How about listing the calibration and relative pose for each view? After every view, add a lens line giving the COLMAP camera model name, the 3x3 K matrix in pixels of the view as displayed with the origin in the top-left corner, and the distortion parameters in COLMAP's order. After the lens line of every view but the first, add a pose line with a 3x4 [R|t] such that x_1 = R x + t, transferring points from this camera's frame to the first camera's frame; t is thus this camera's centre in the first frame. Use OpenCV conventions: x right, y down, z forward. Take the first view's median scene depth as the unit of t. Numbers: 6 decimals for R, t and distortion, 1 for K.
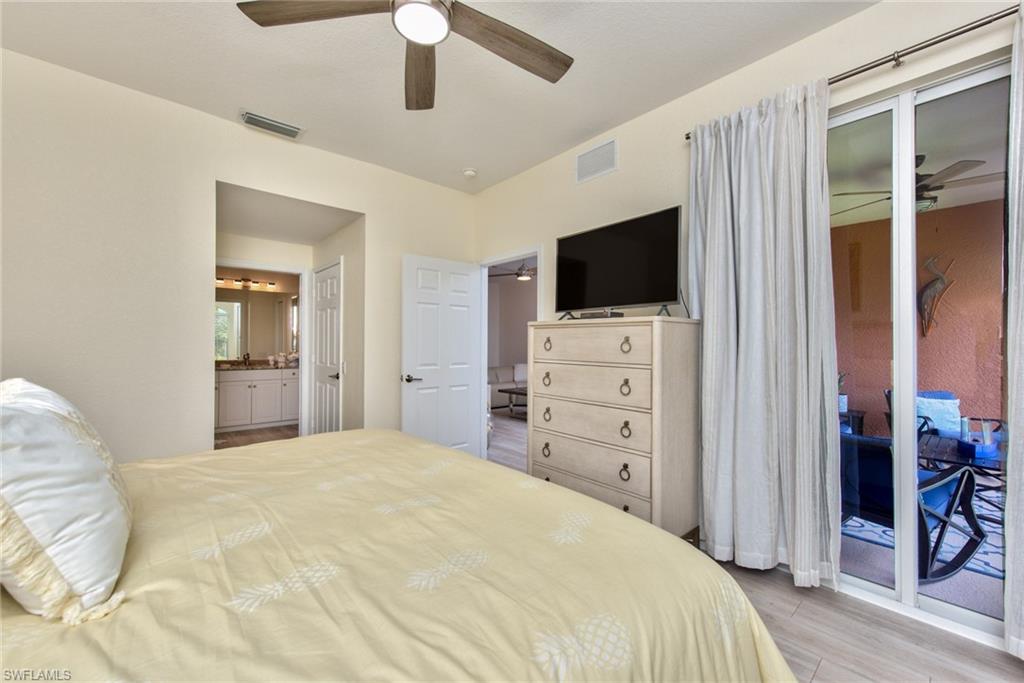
lens RADIAL K [[405.7, 0, 507.3], [0, 405.7, 344.5], [0, 0, 1]] dist [0.001165, 0.000511]
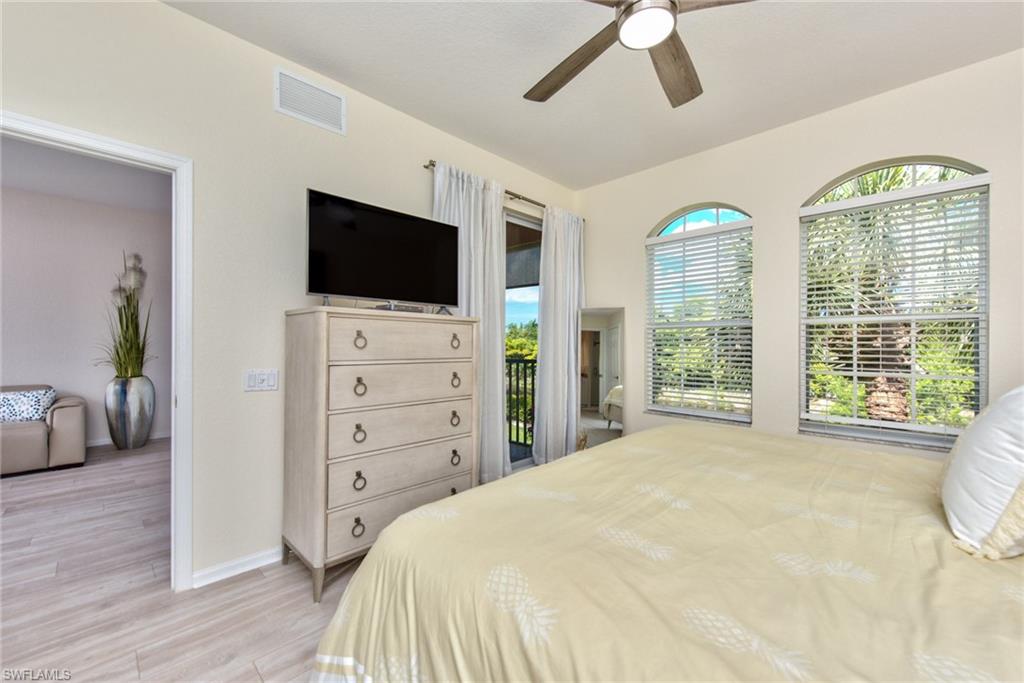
lens RADIAL K [[405.7, 0, 507.3], [0, 405.7, 344.5], [0, 0, 1]] dist [0.001165, 0.000511]
pose [[-0.078733, -0.010412, 0.996841, -0.778473], [-0.009906, 0.999904, 0.009662, -0.001995], [-0.996847, -0.009114, -0.078828, 0.914596]]
